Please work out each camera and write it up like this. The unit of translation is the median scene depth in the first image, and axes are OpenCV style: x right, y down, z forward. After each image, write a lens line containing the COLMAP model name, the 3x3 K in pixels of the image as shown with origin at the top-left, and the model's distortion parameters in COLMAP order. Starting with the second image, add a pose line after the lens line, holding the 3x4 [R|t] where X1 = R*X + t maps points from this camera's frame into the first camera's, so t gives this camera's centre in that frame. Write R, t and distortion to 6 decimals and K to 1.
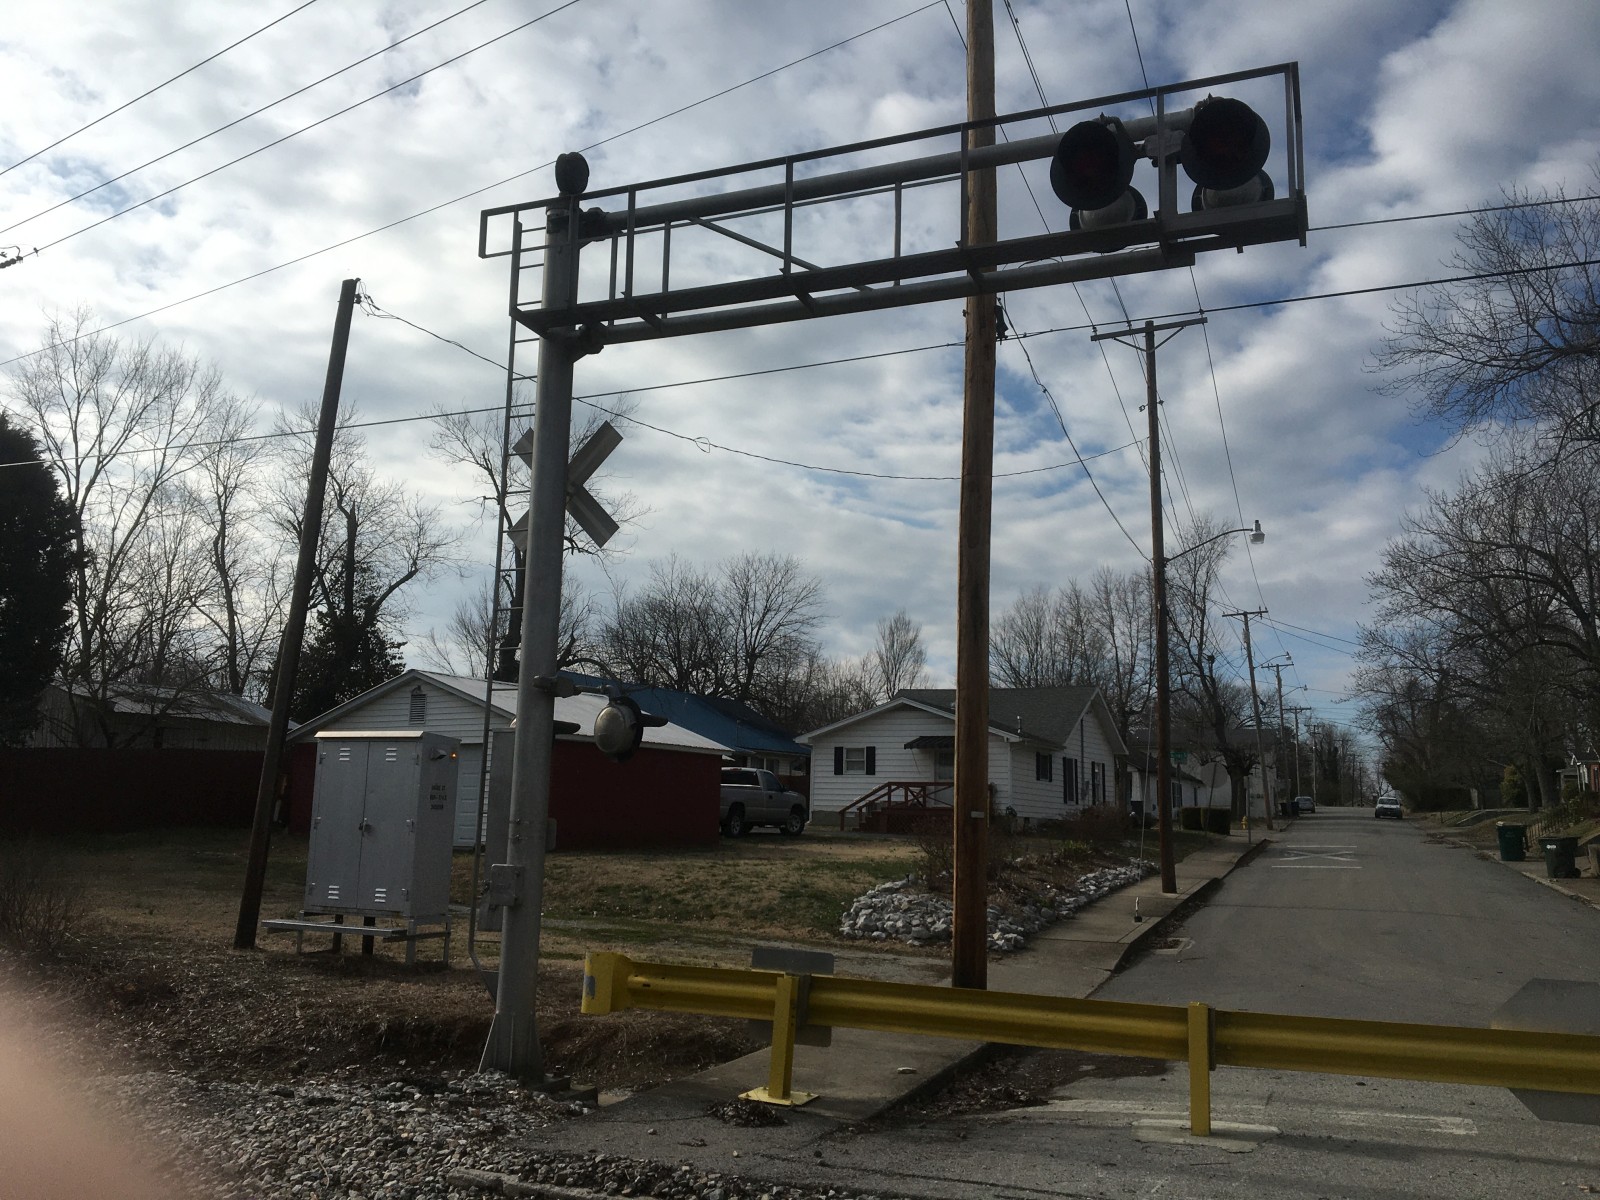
lens RADIAL K [[1369.3, 0, 762.7], [0, 1369.3, 594.5], [0, 0, 1]] dist [0.124656, -0.169337]
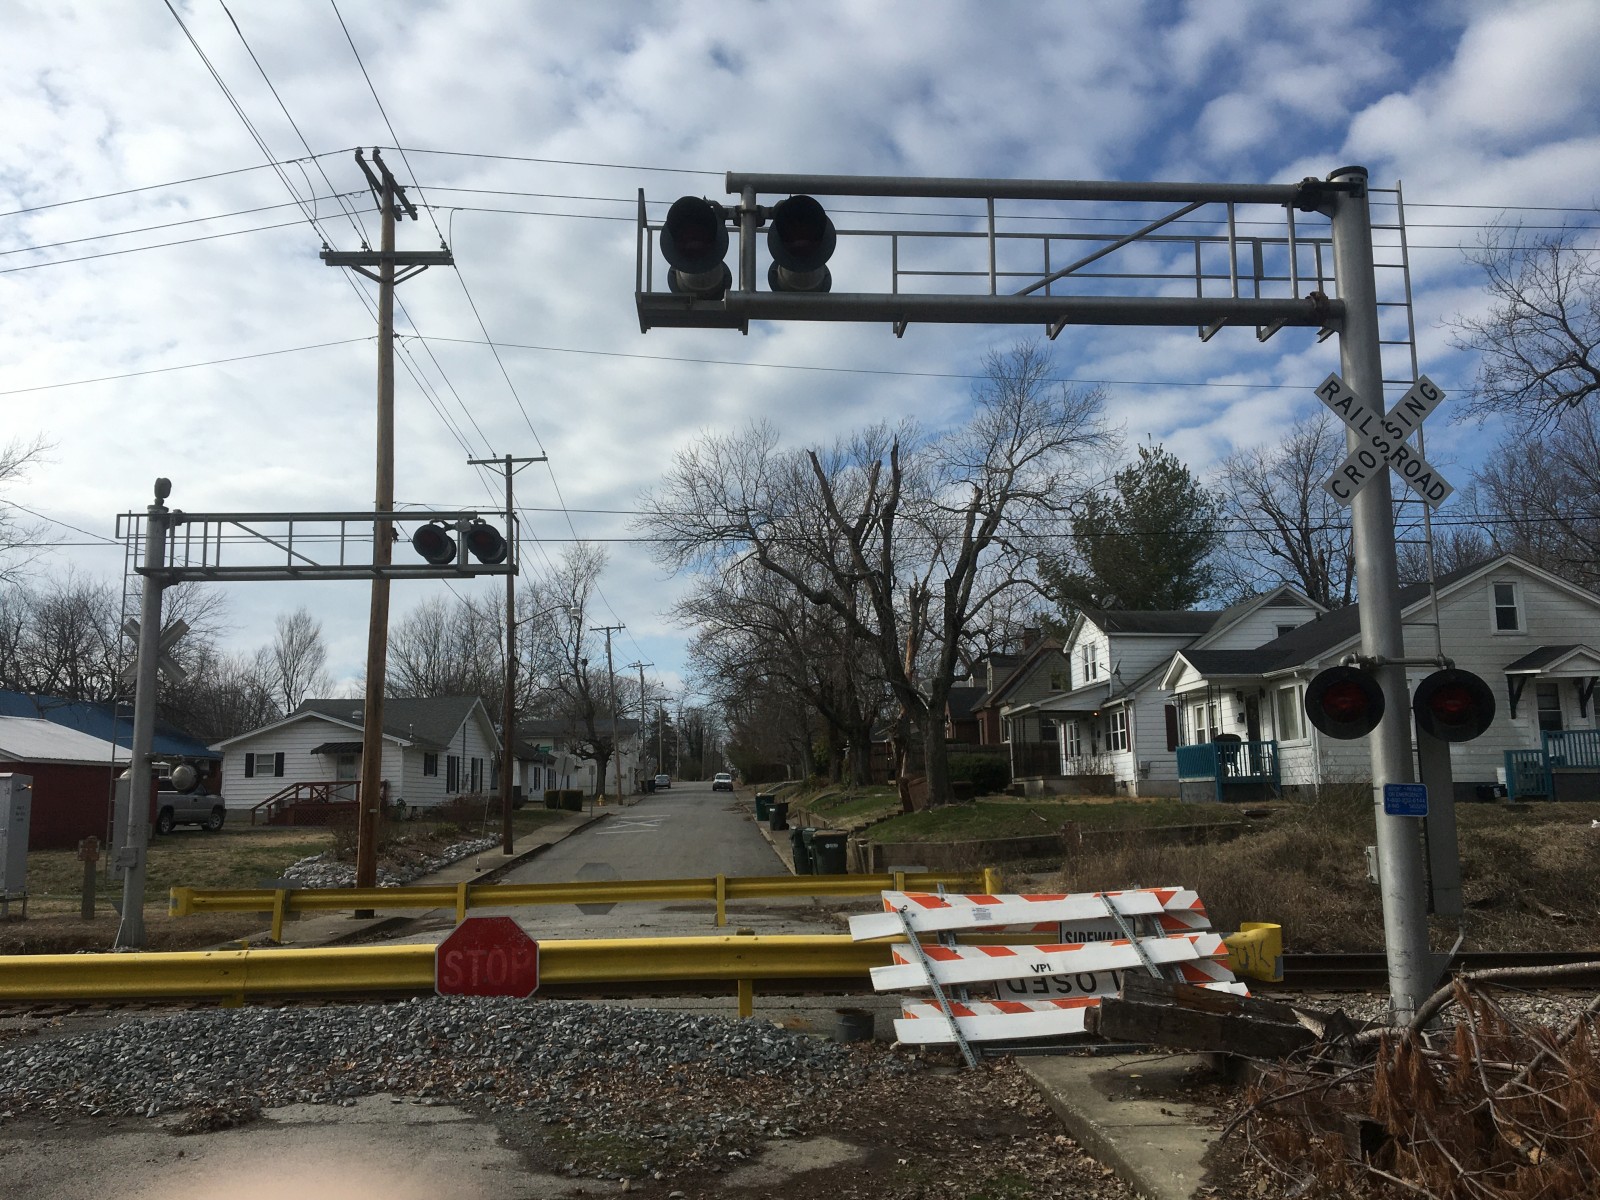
lens RADIAL K [[1375.3, 0, 785.2], [0, 1375.3, 606.6], [0, 0, 1]] dist [0.129016, -0.197698]
pose [[0.904764, 0.024027, 0.425236, -0.043475], [-0.032897, 0.999367, 0.013528, -0.047088], [-0.424641, -0.026229, 0.904982, -0.274952]]
